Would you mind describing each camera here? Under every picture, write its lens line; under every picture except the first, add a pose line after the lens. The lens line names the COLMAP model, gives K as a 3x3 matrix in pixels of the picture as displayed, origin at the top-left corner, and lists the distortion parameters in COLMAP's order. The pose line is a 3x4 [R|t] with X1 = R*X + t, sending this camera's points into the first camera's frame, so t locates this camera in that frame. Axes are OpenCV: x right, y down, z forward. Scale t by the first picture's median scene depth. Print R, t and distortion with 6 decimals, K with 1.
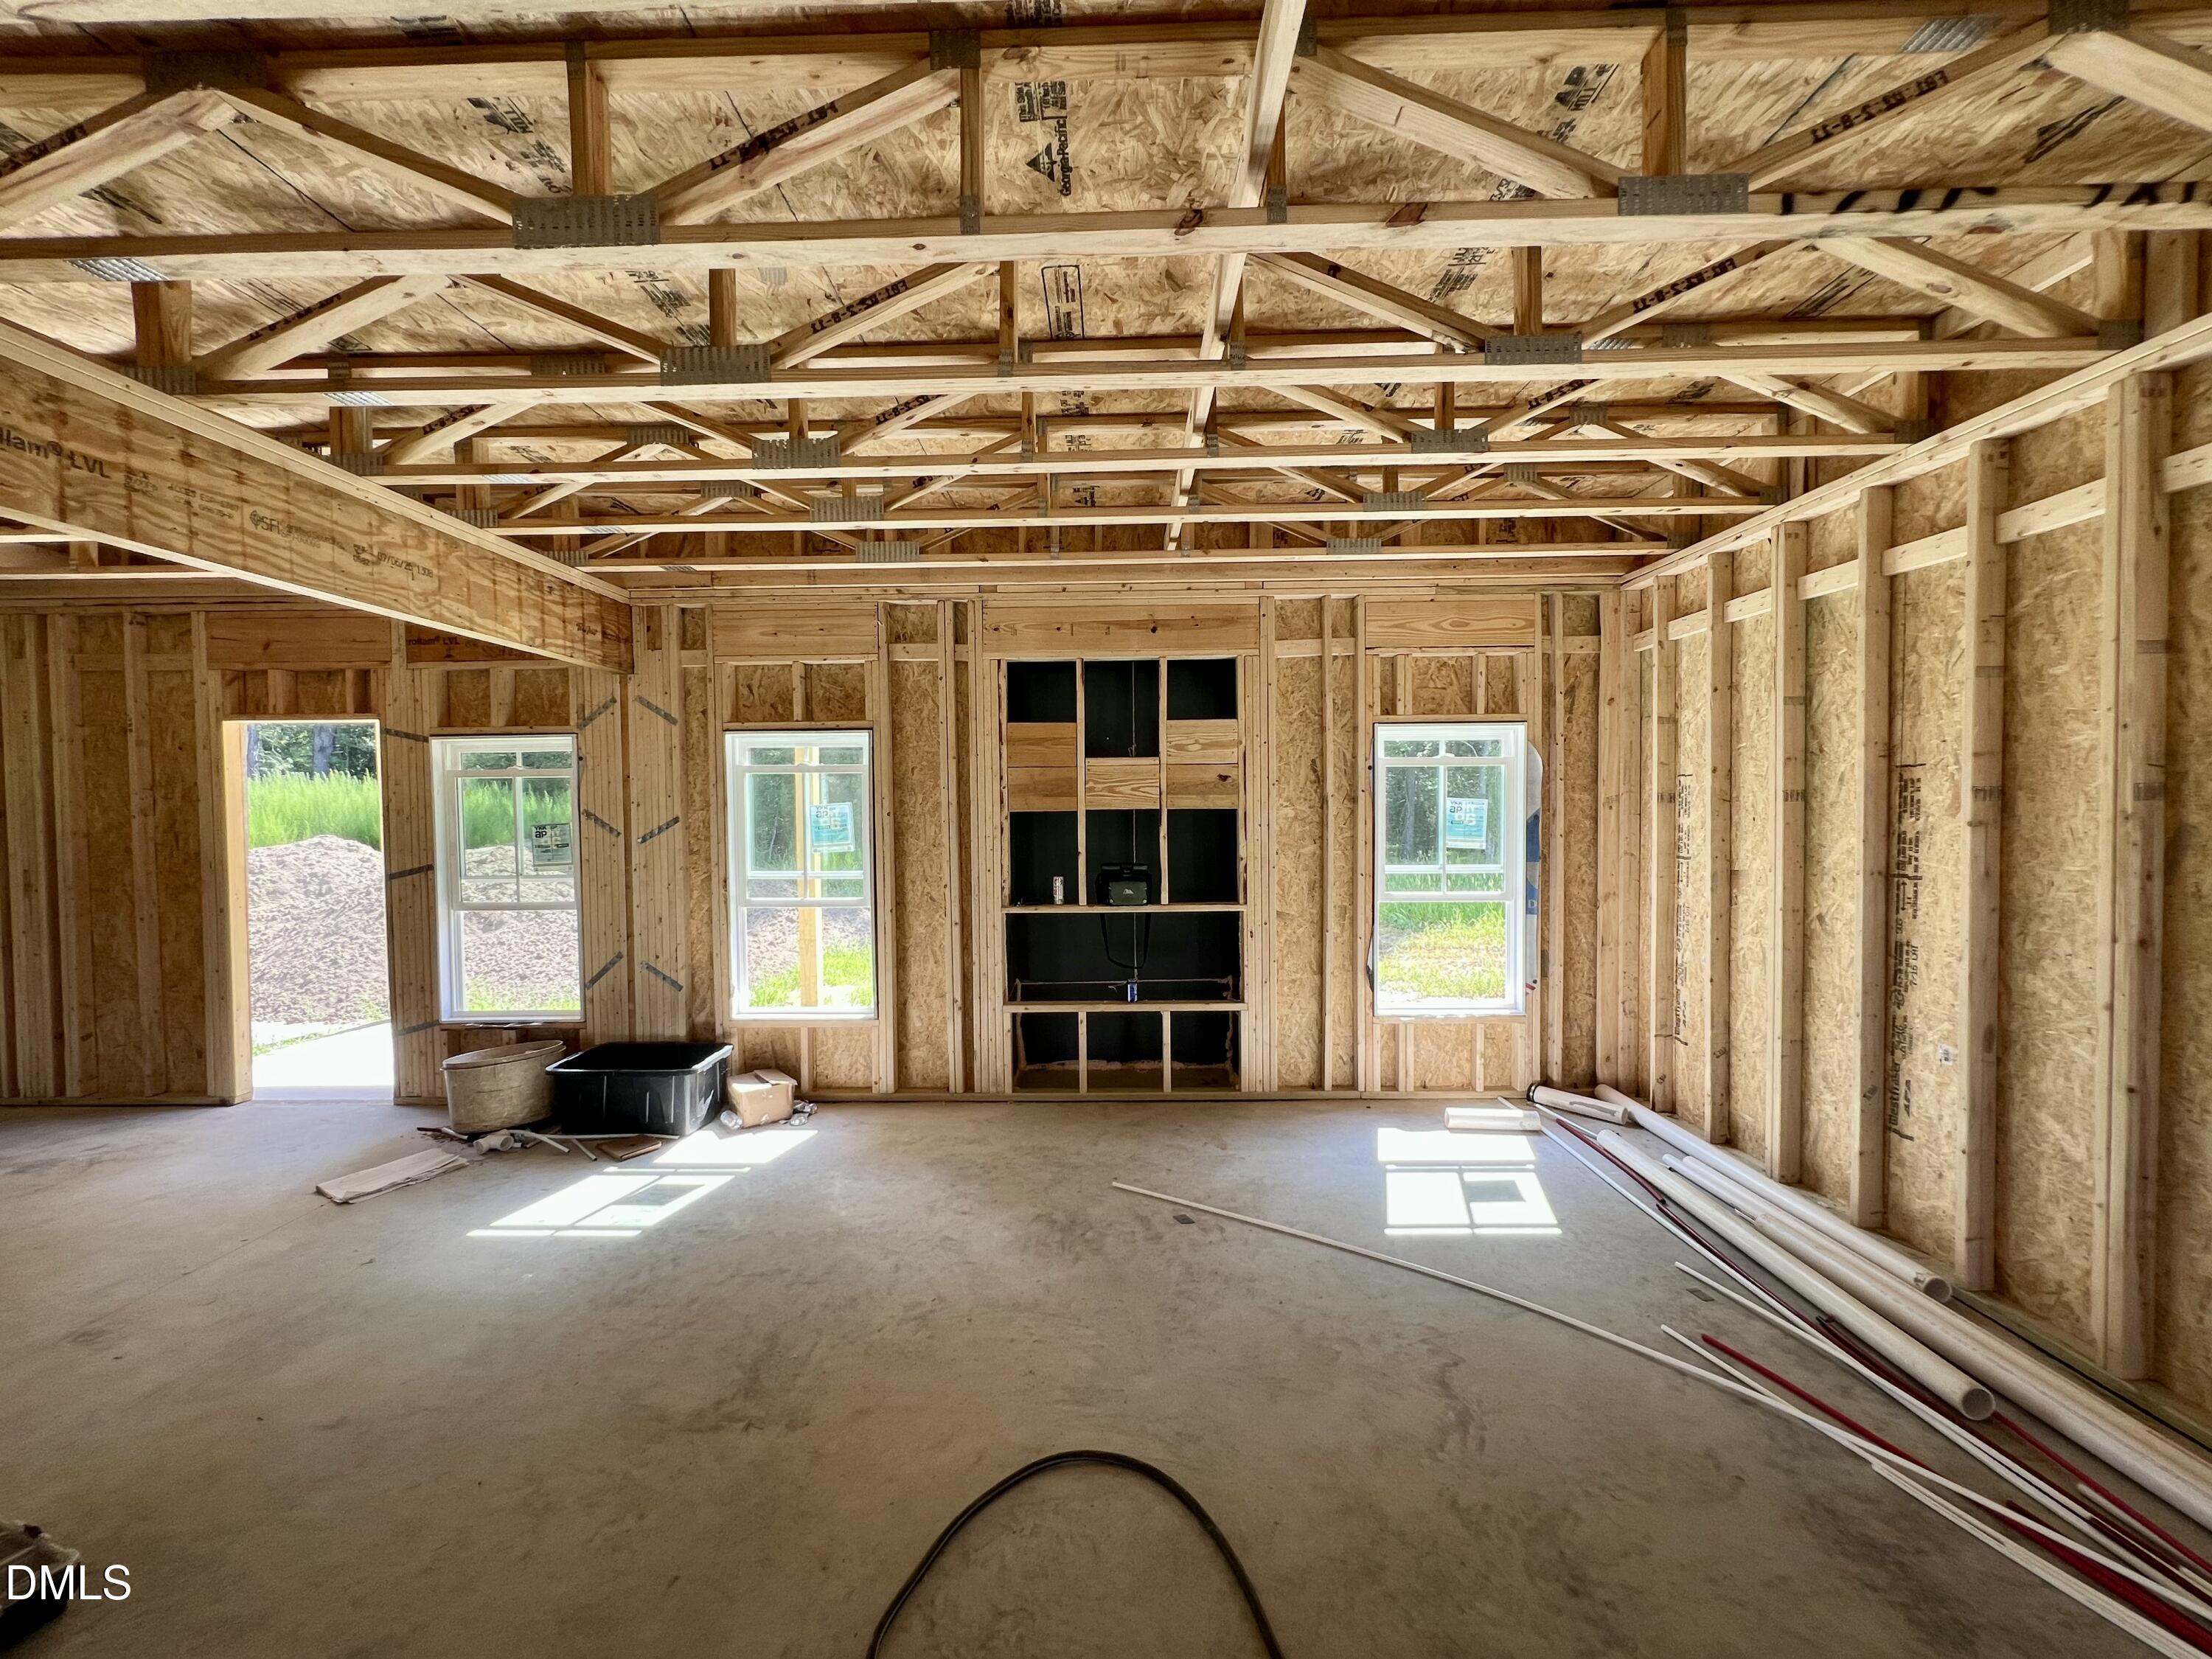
lens RADIAL K [[887.7, 0, 1103.9], [0, 887.7, 834.3], [0, 0, 1]] dist [-0.001678, 0.000145]
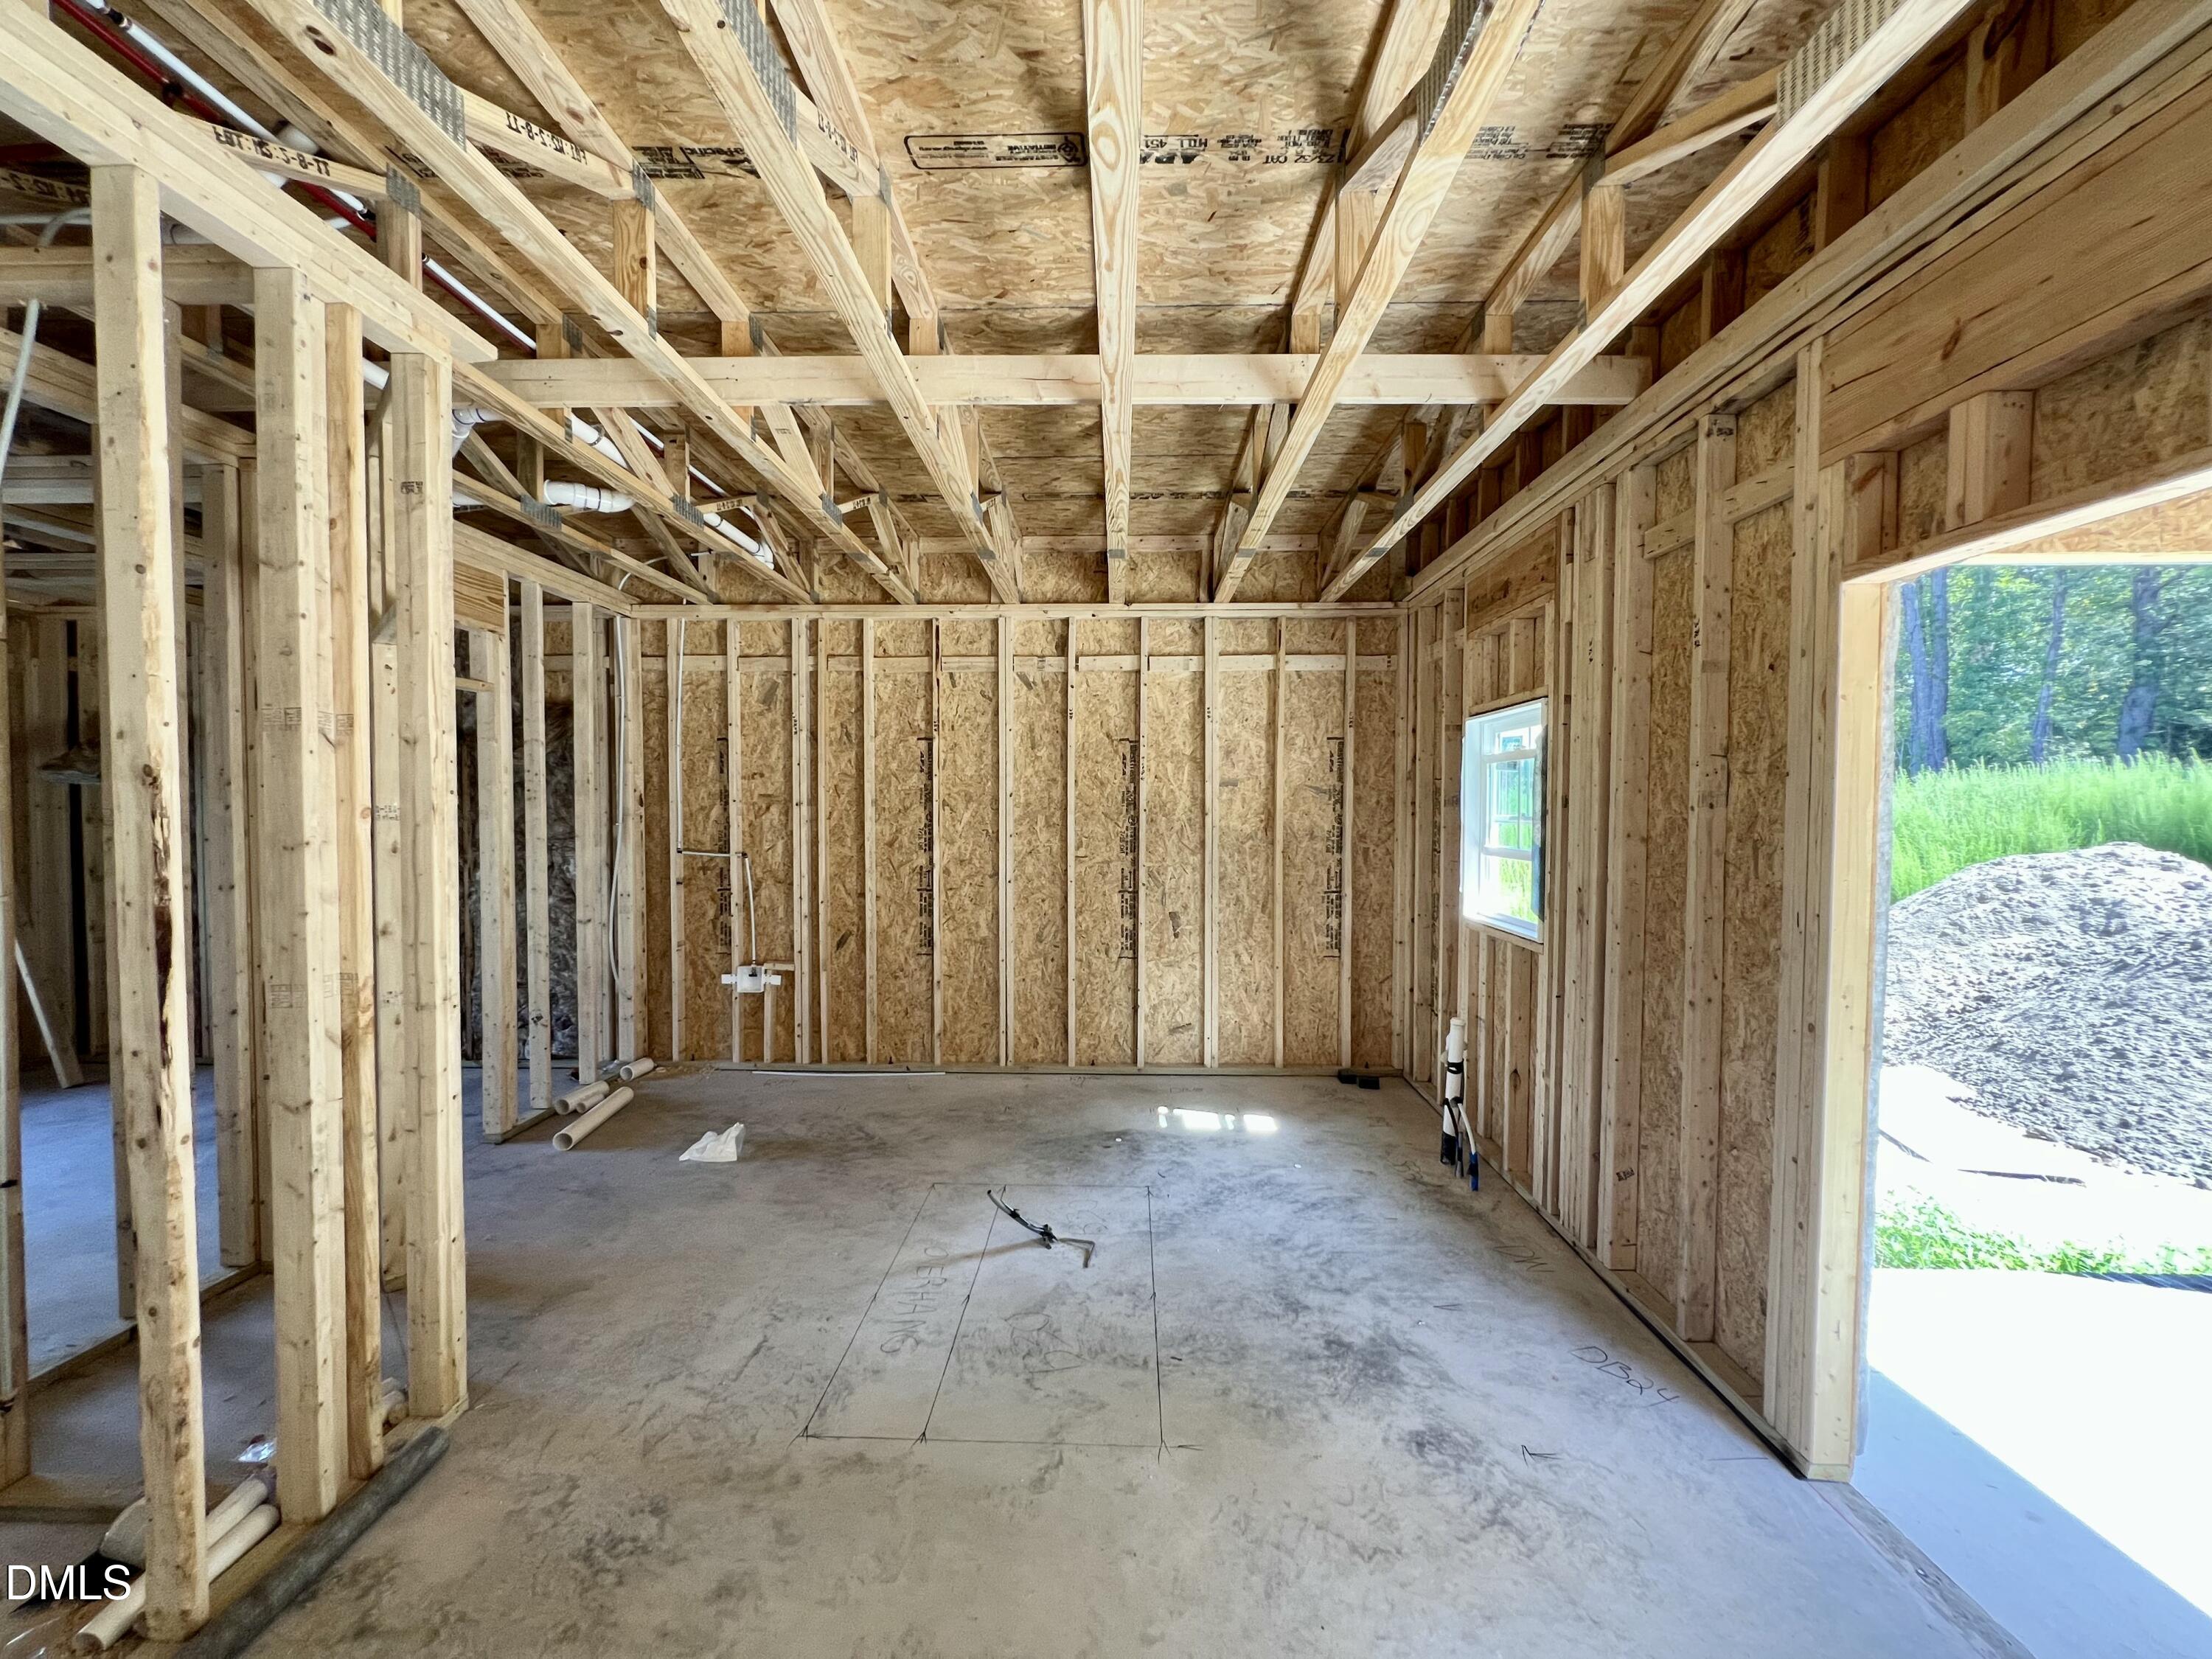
lens RADIAL K [[887.6, 0, 1108.5], [0, 887.6, 833.6], [0, 0, 1]] dist [-0.000110, 0.000284]
pose [[-0.006022, 0.040196, -0.999174, -0.572757], [-0.036544, 0.998515, 0.040389, -0.013639], [0.999314, 0.036757, -0.004544, 0.666117]]
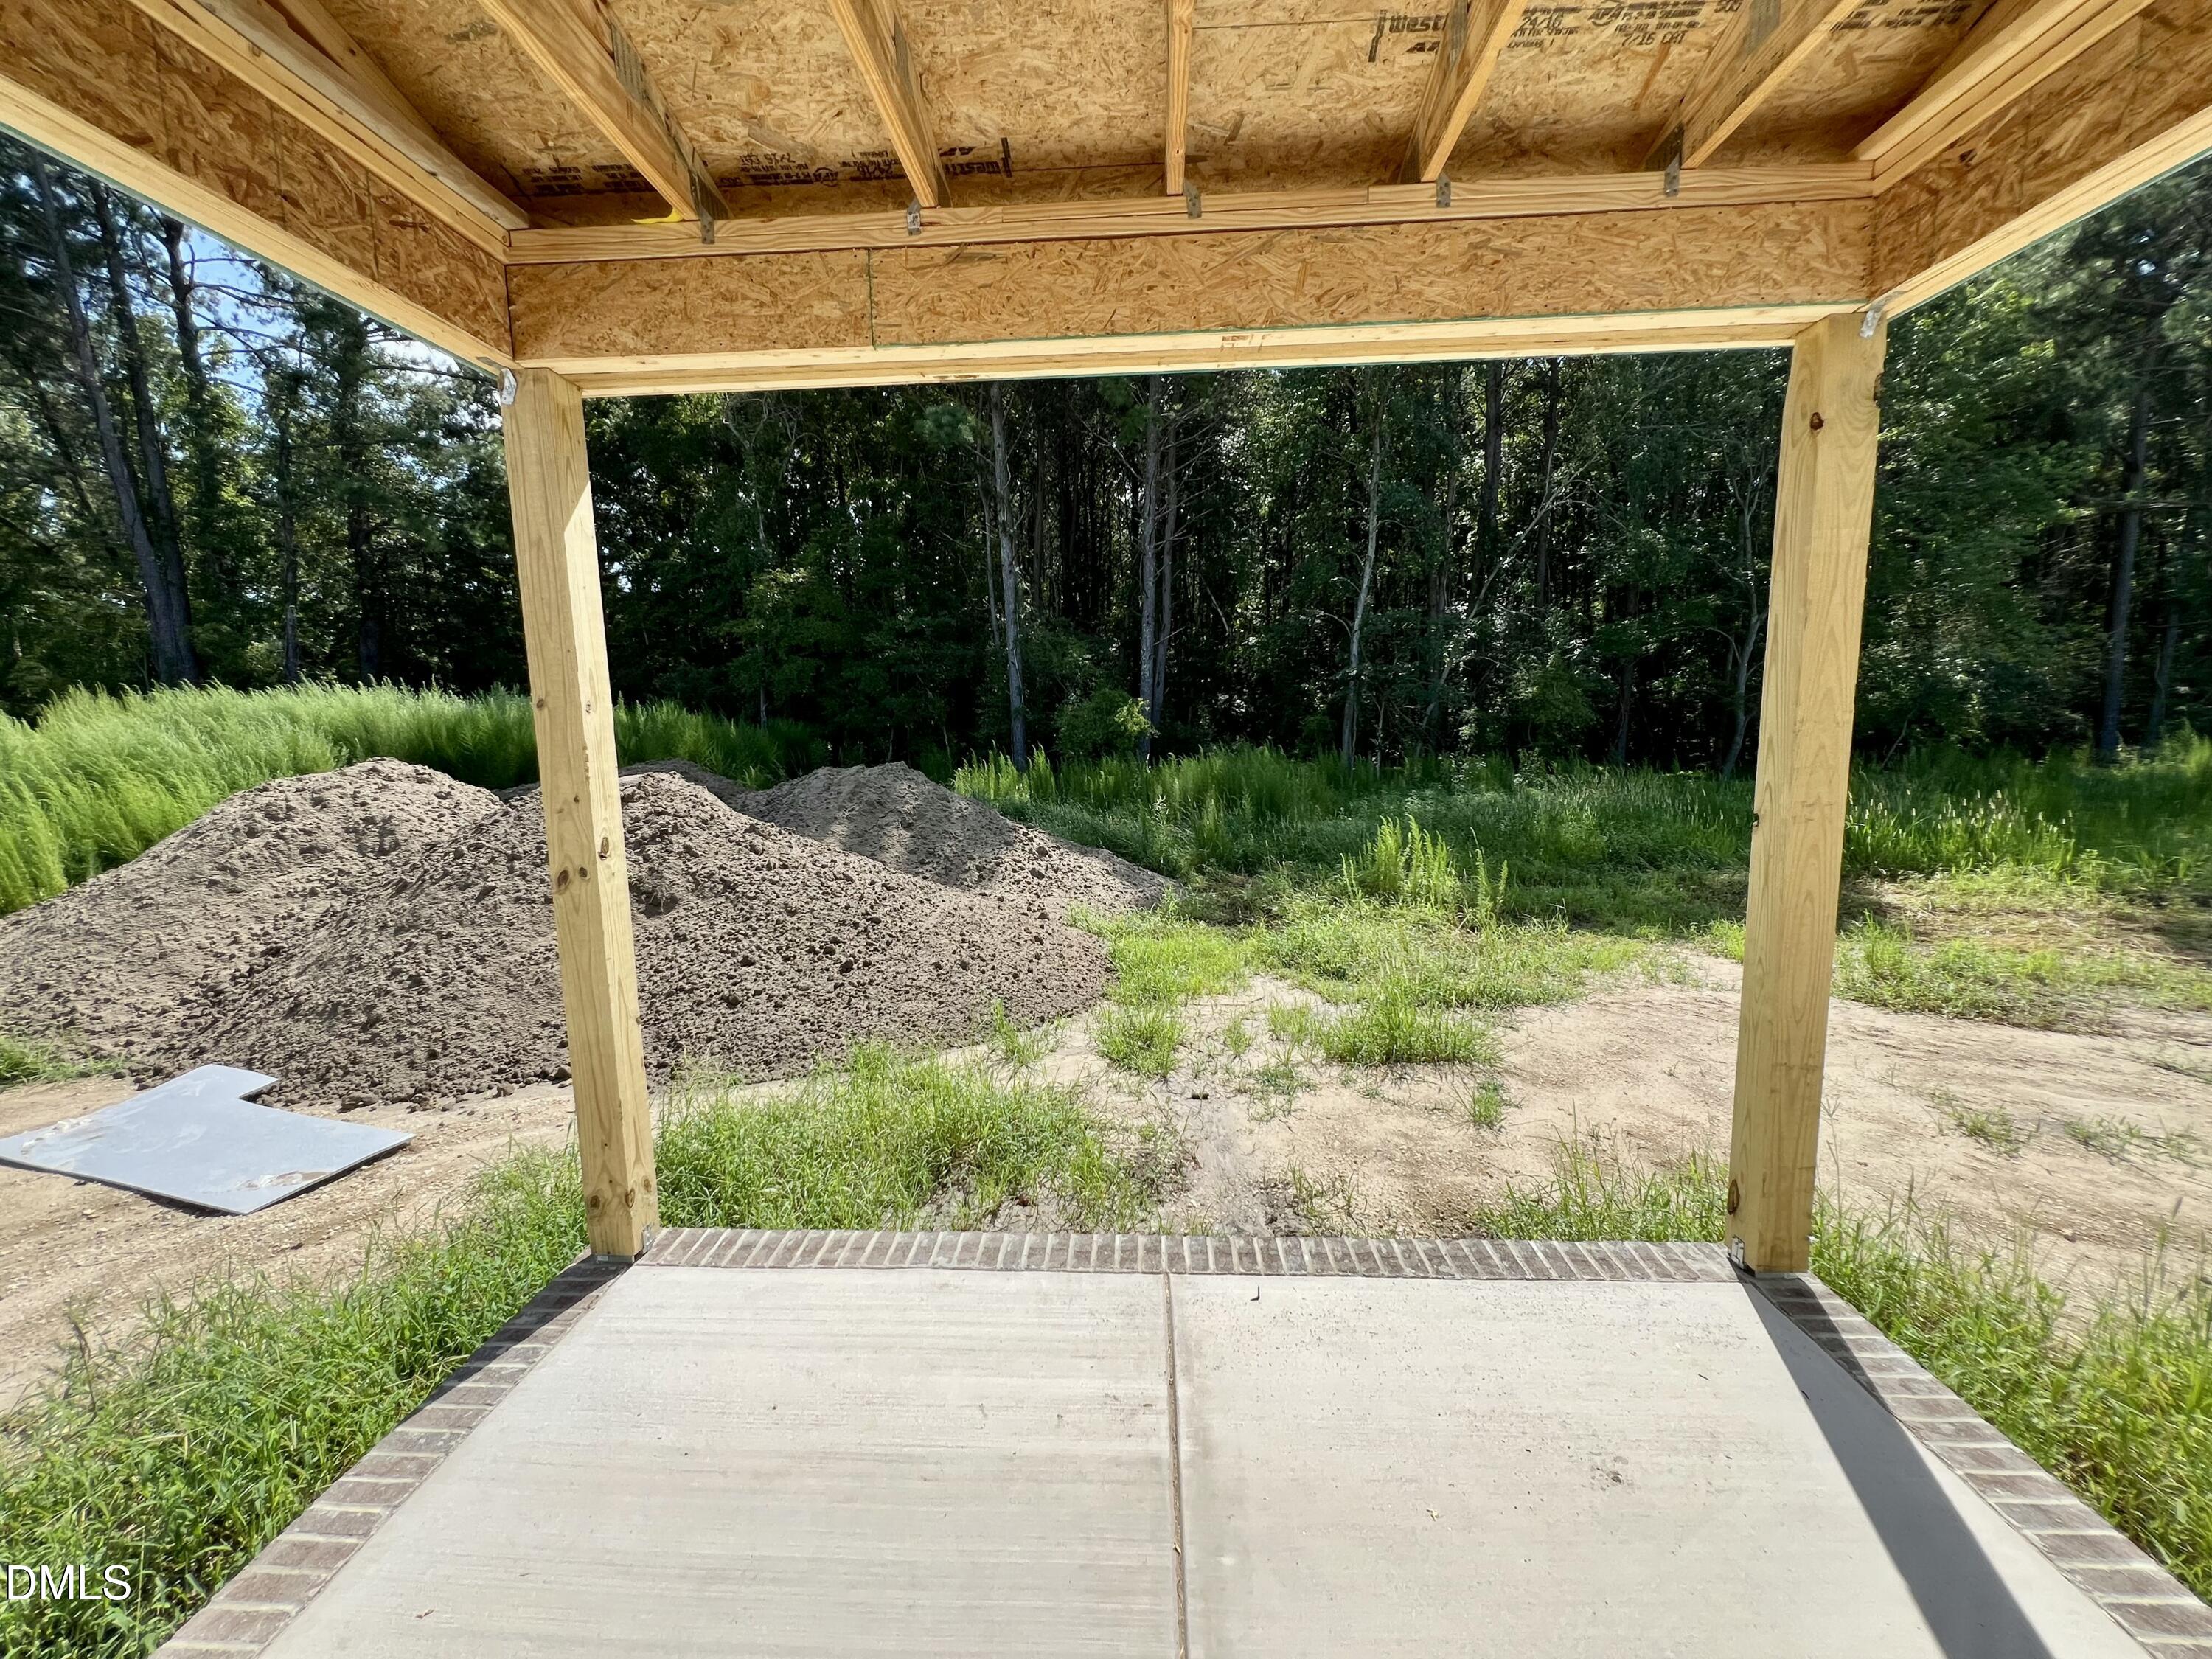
lens RADIAL K [[887.7, 0, 1103.9], [0, 887.7, 834.3], [0, 0, 1]] dist [-0.001678, 0.000145]
pose [[0.999229, -0.003820, -0.039071, -0.878775], [0.007558, 0.995357, 0.095957, -0.004702], [0.038523, -0.096178, 0.994618, 0.999487]]
